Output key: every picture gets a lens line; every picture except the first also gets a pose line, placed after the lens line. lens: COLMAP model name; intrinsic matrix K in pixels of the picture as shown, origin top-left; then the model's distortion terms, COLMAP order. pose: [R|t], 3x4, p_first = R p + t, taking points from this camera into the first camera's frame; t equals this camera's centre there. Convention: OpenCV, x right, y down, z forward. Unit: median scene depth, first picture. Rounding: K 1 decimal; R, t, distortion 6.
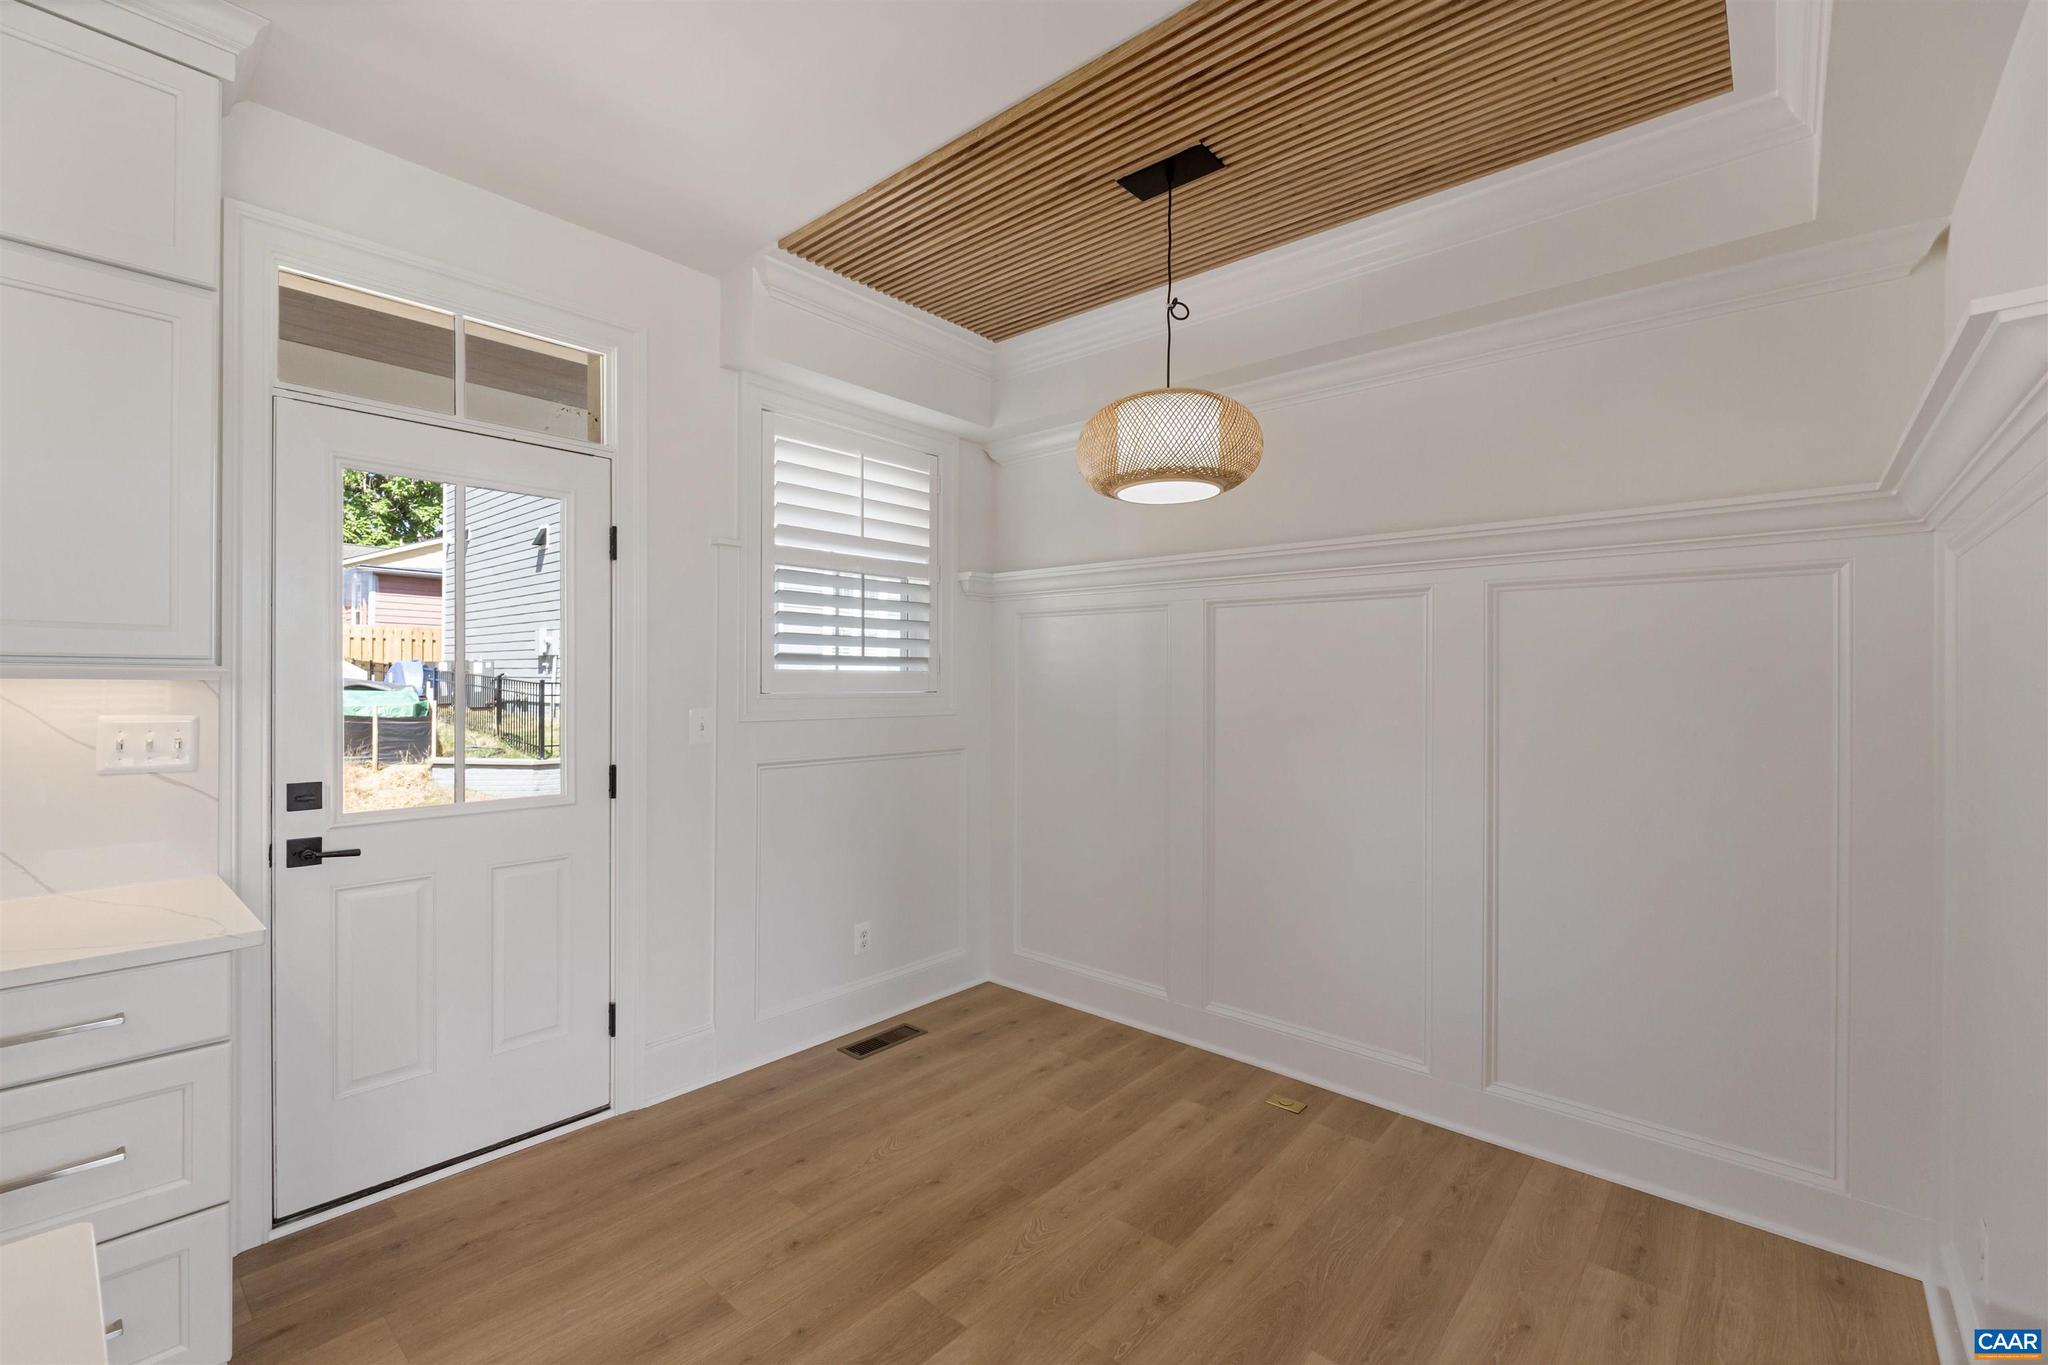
lens RADIAL K [[873.5, 0, 1020.6], [0, 873.5, 683.0], [0, 0, 1]] dist [-0.006509, -0.001202]
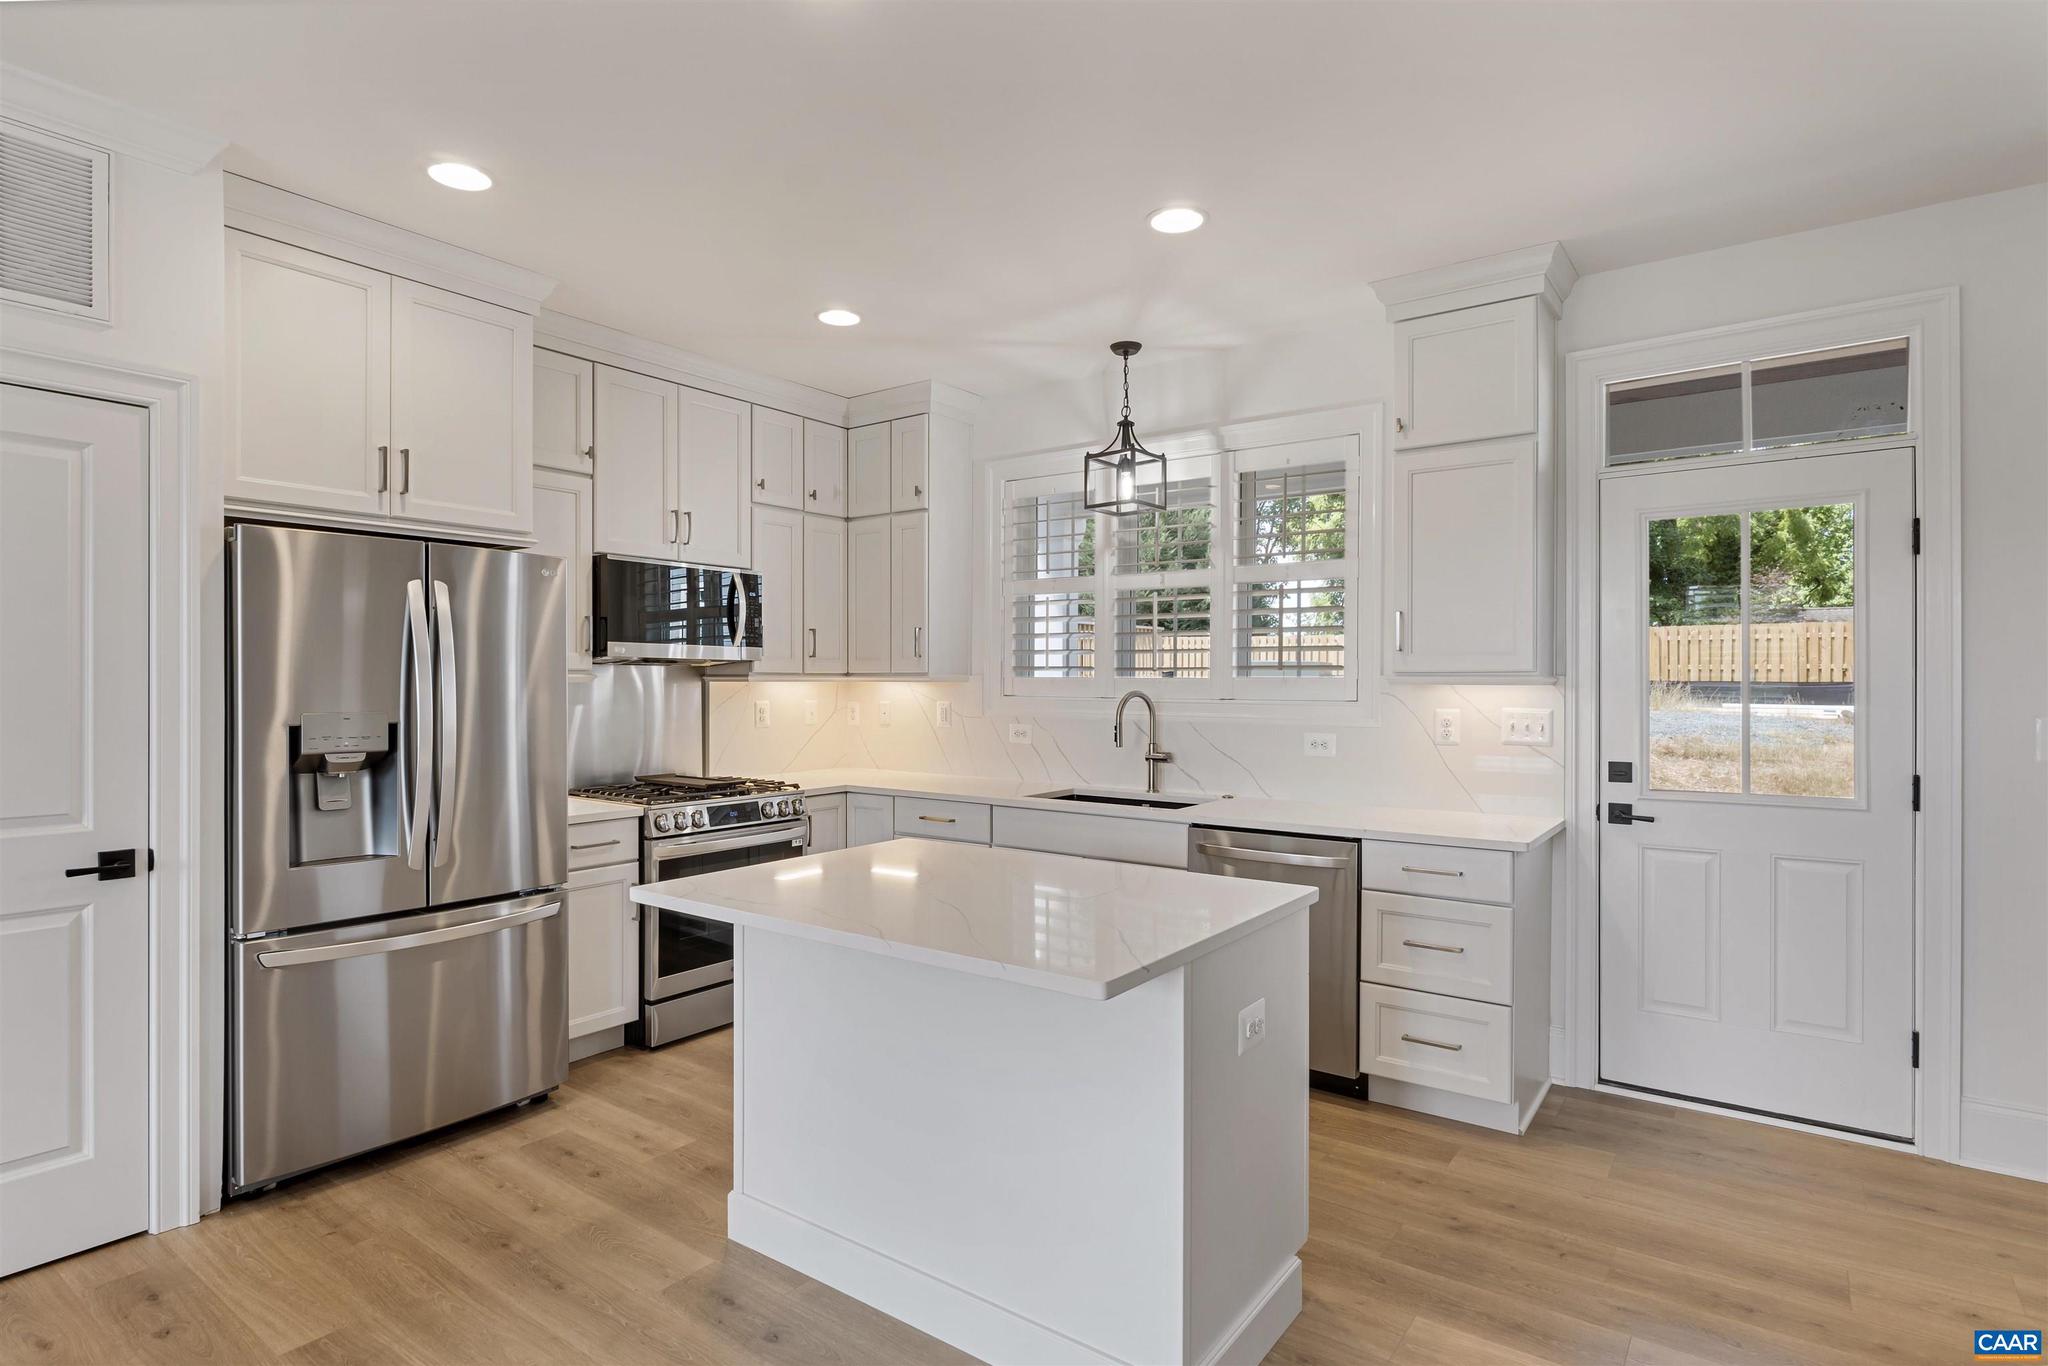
lens RADIAL K [[1055.9, 0, 1018.9], [0, 1055.9, 687.6], [0, 0, 1]] dist [-0.007347, -0.000057]
pose [[0.090010, -0.003733, -0.995934, 0.561928], [-0.002025, 0.999990, -0.003931, 0.007091], [0.995939, 0.002371, 0.090001, -0.054329]]
